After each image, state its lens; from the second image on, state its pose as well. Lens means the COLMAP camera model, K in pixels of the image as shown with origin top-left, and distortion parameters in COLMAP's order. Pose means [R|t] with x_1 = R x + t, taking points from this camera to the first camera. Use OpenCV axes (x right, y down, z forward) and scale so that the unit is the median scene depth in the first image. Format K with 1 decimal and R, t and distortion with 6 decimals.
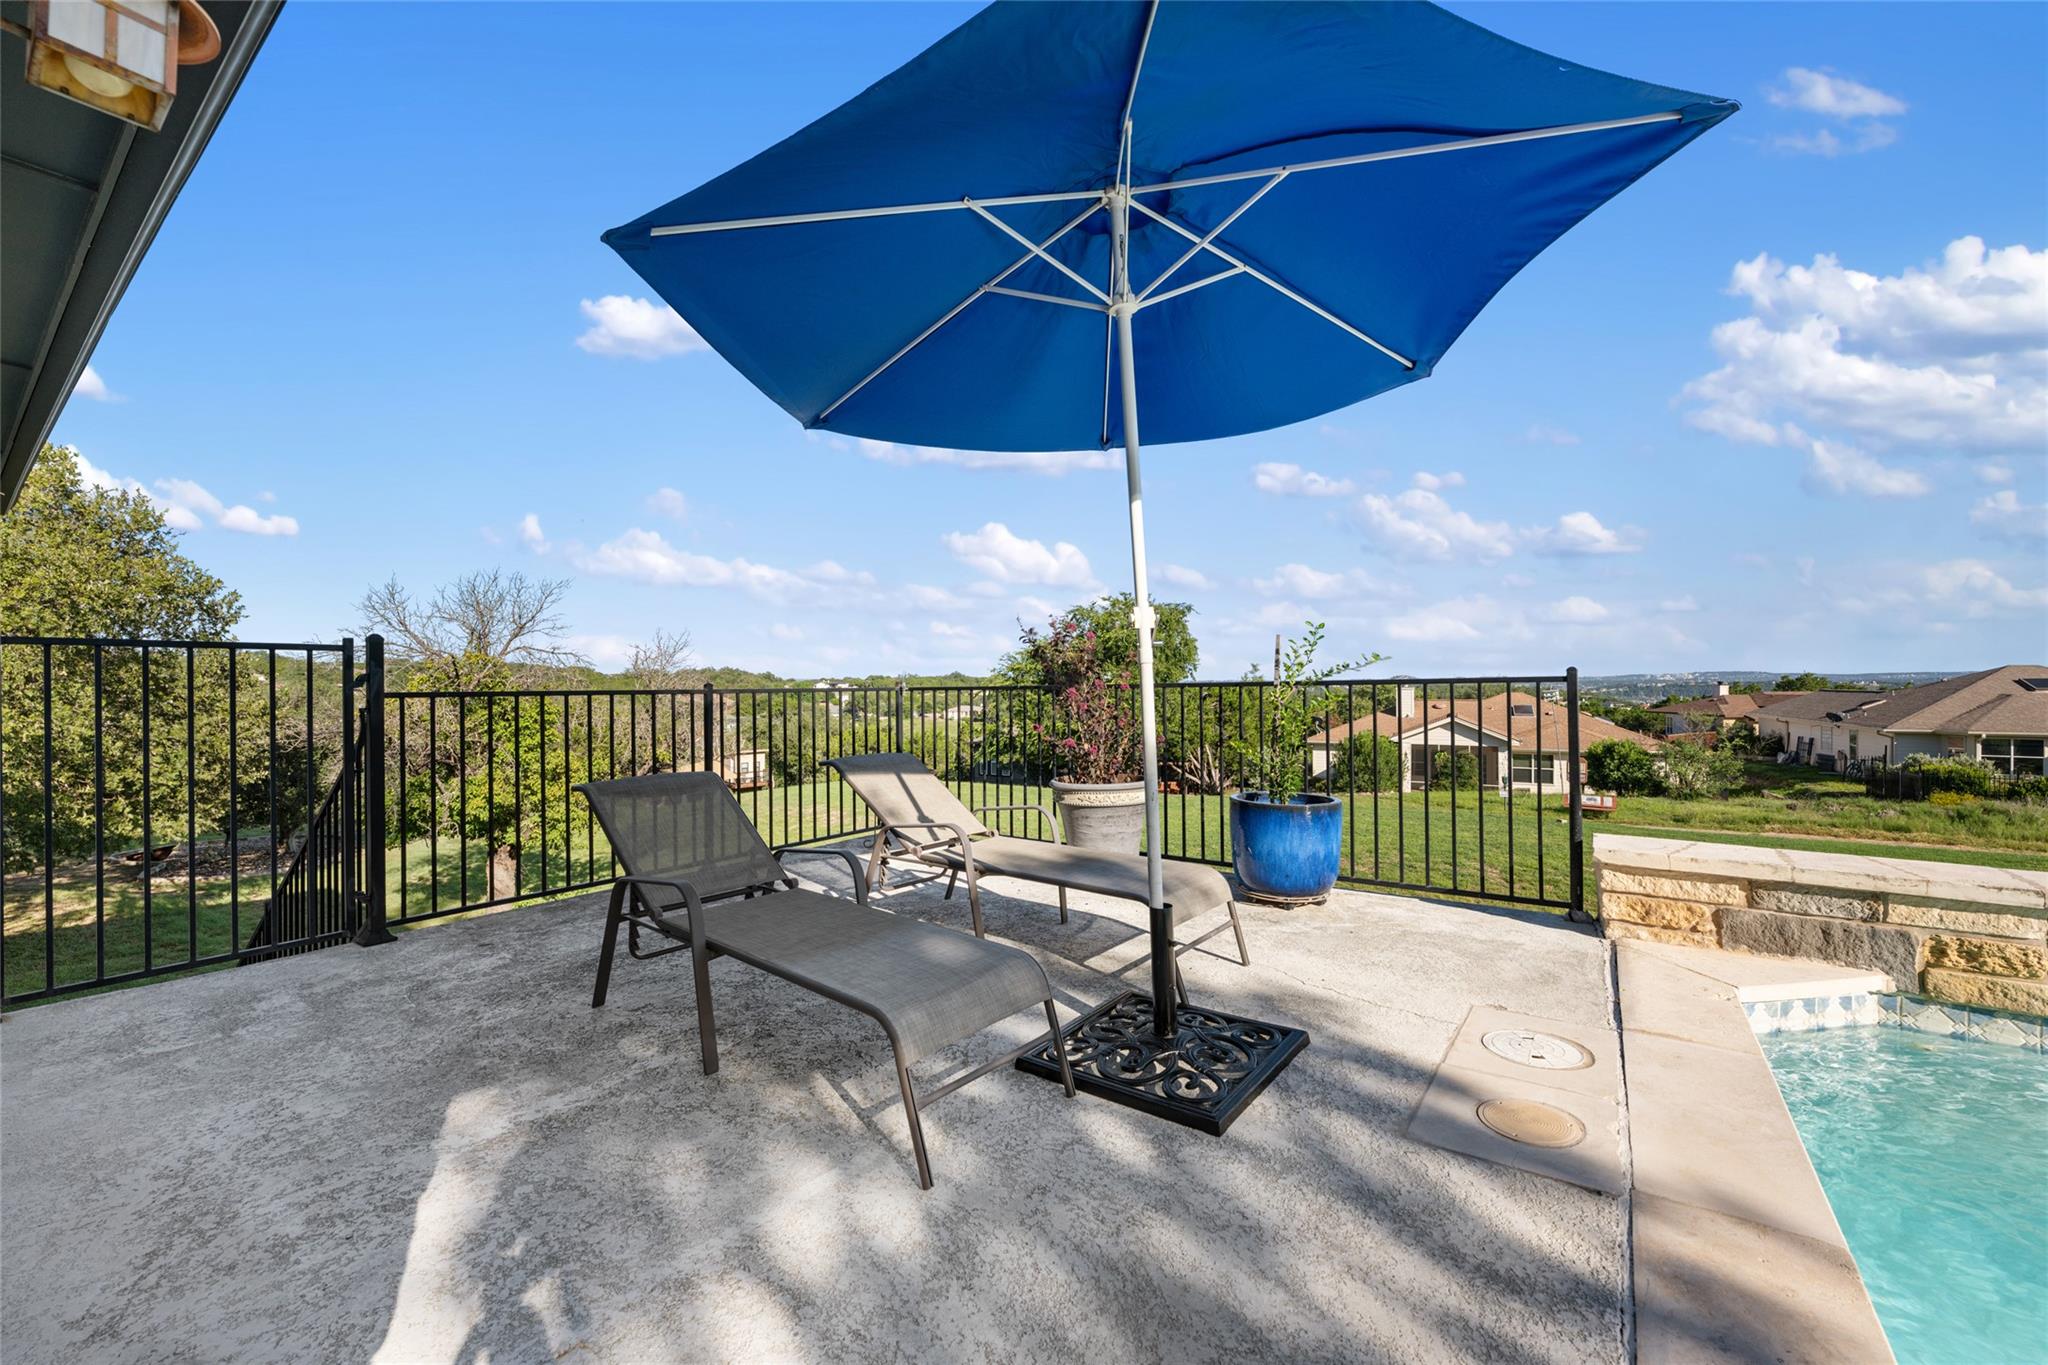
lens RADIAL K [[803.3, 0, 1020.5], [0, 803.3, 672.3], [0, 0, 1]] dist [-0.001547, 0.000348]
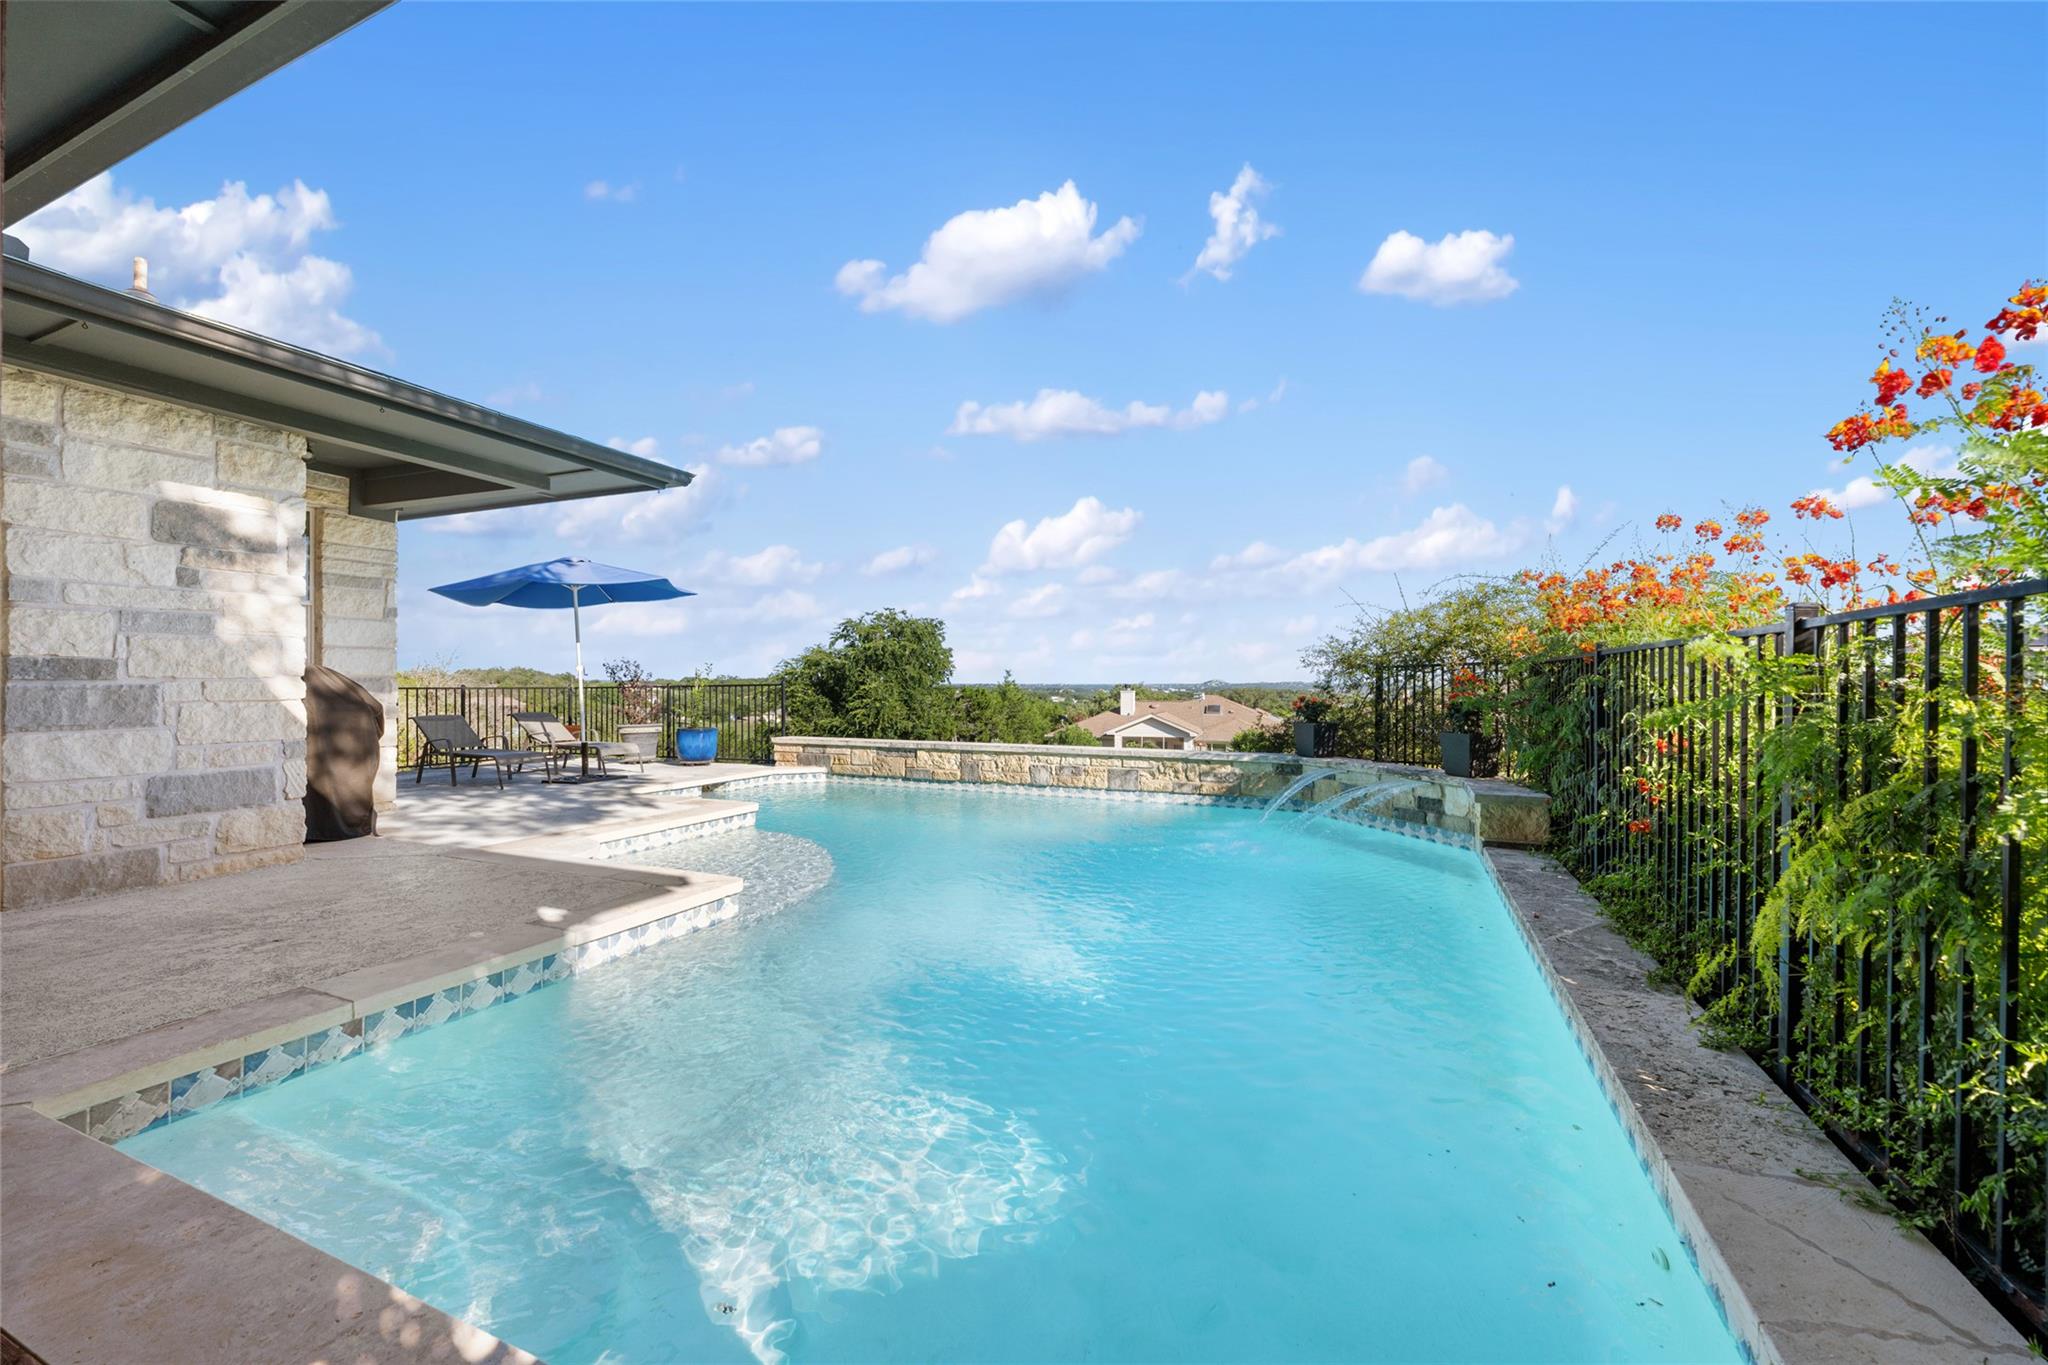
lens RADIAL K [[803.3, 0, 1025.5], [0, 803.3, 680.8], [0, 0, 1]] dist [-0.001547, 0.000348]
pose [[0.978709, 0.011473, 0.204931, 1.013127], [-0.012404, 0.999918, 0.003257, -0.007734], [-0.204877, -0.005729, 0.978771, -2.067897]]
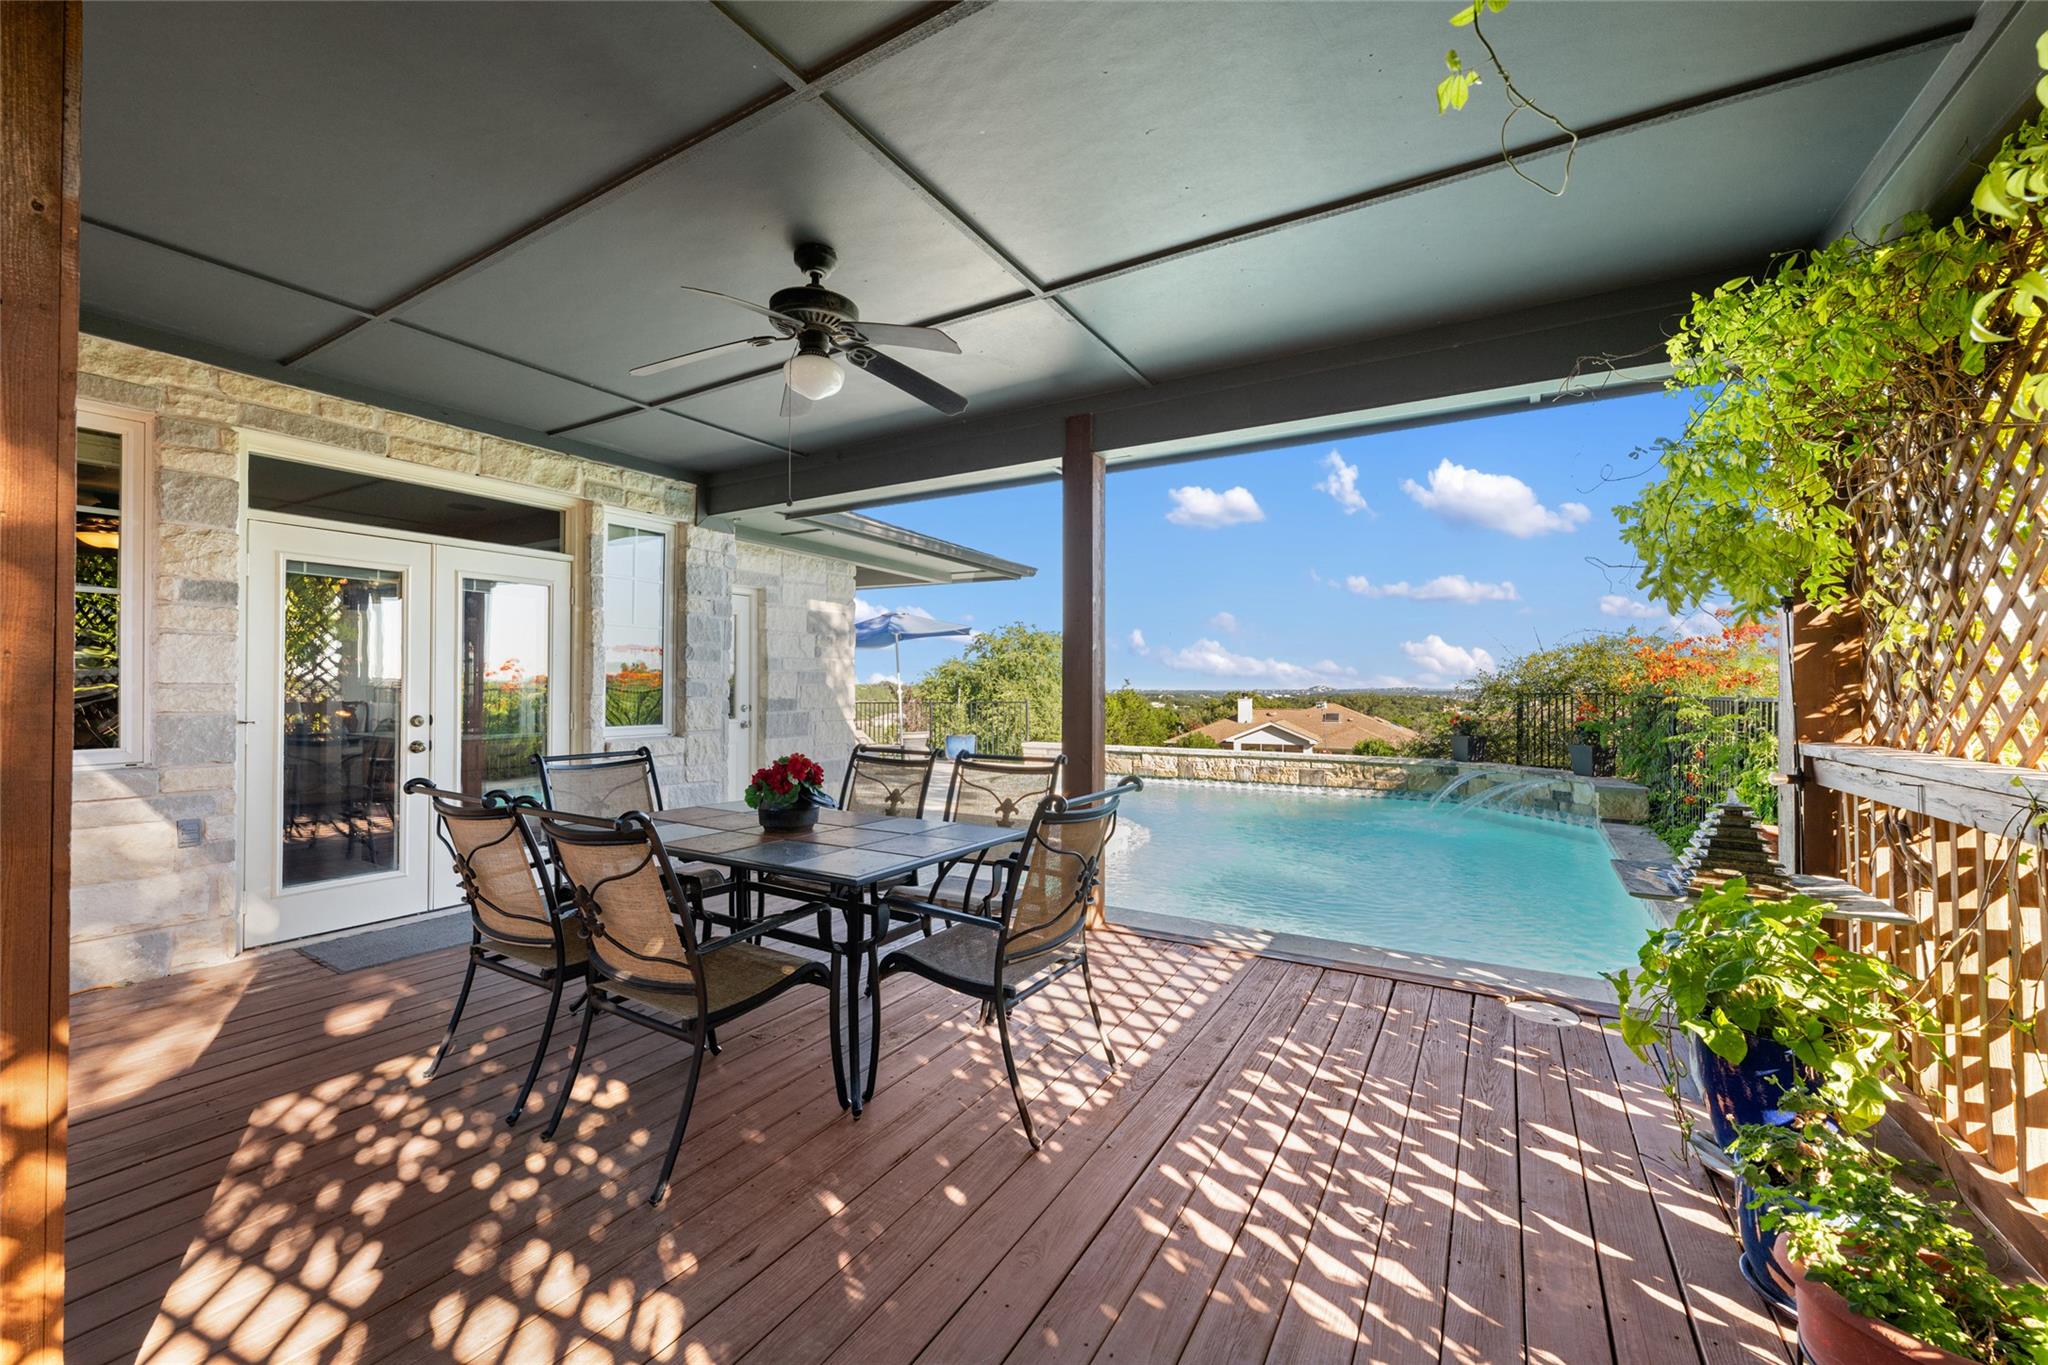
lens RADIAL K [[803.3, 0, 1022.7], [0, 803.3, 681.2], [0, 0, 1]] dist [-0.001547, 0.000348]
pose [[0.996387, 0.012169, 0.084051, 0.365655], [-0.012143, 0.999926, -0.000831, -0.073774], [-0.084055, -0.000192, 0.996461, -2.866500]]
